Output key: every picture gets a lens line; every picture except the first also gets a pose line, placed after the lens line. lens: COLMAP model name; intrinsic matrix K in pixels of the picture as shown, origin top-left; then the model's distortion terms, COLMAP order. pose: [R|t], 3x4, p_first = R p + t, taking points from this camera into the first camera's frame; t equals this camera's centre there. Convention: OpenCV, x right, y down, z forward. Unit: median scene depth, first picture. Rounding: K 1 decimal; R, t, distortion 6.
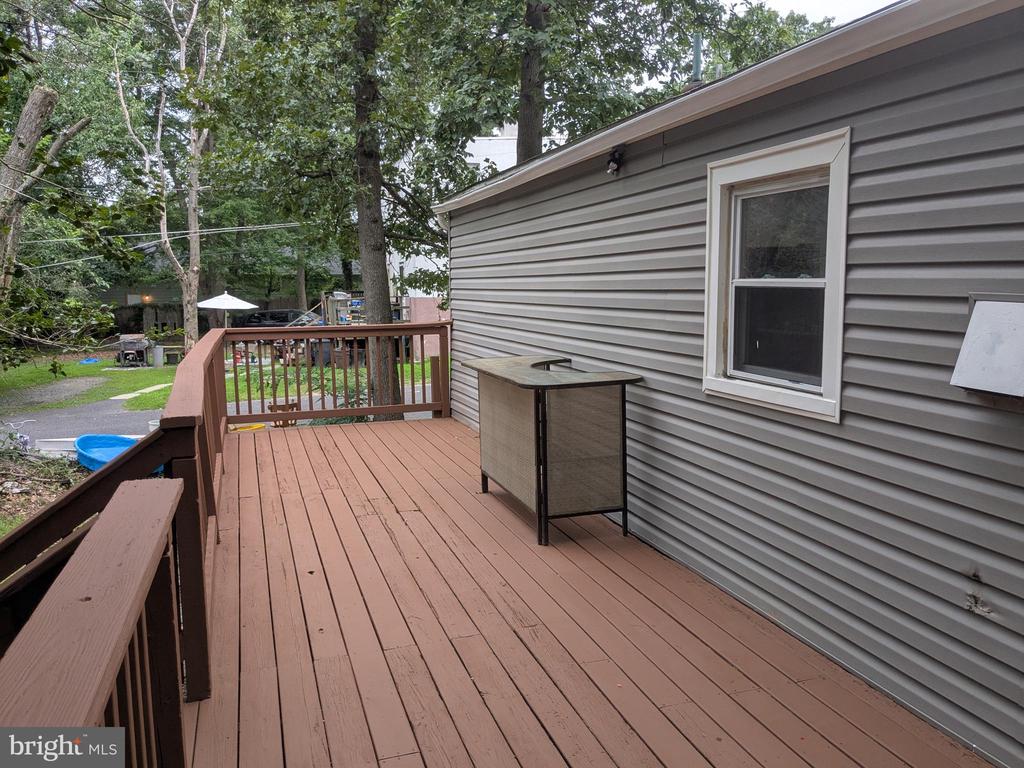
lens RADIAL K [[810.7, 0, 512.8], [0, 810.7, 379.5], [0, 0, 1]] dist [0.017189, -0.025090]
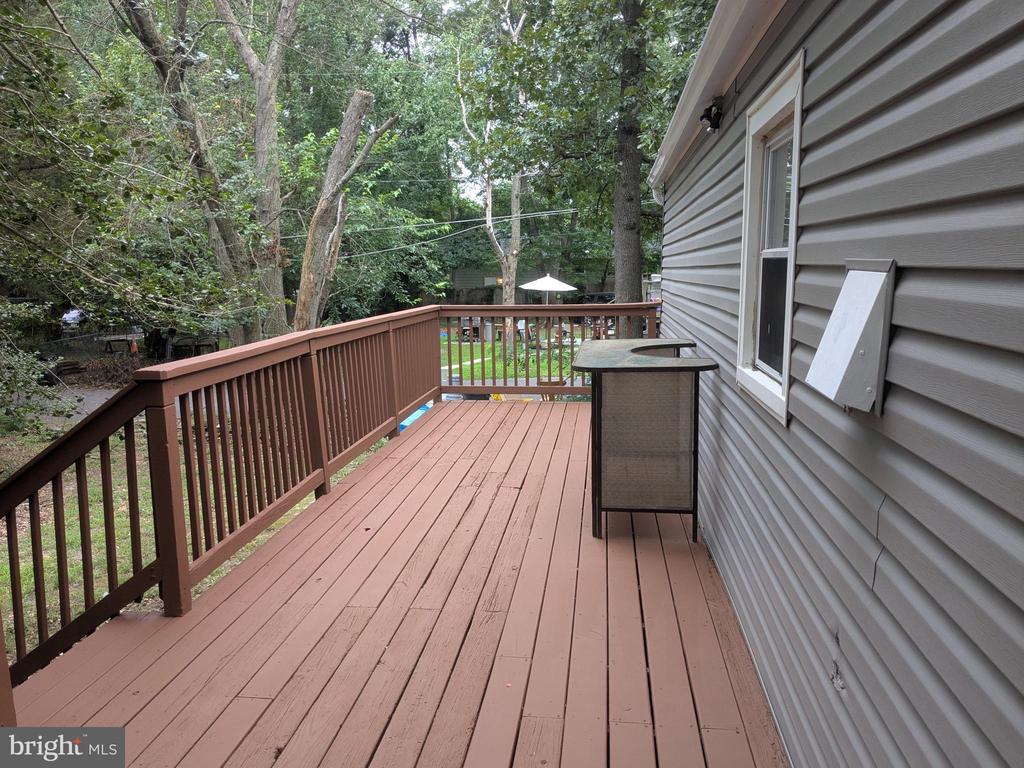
lens RADIAL K [[810.7, 0, 509.3], [0, 810.7, 390.7], [0, 0, 1]] dist [0.017189, -0.025090]
pose [[0.902737, 0.067798, -0.424817, 0.269173], [-0.054144, 0.997557, 0.044147, -0.001556], [0.426772, -0.016852, 0.904202, 0.086978]]
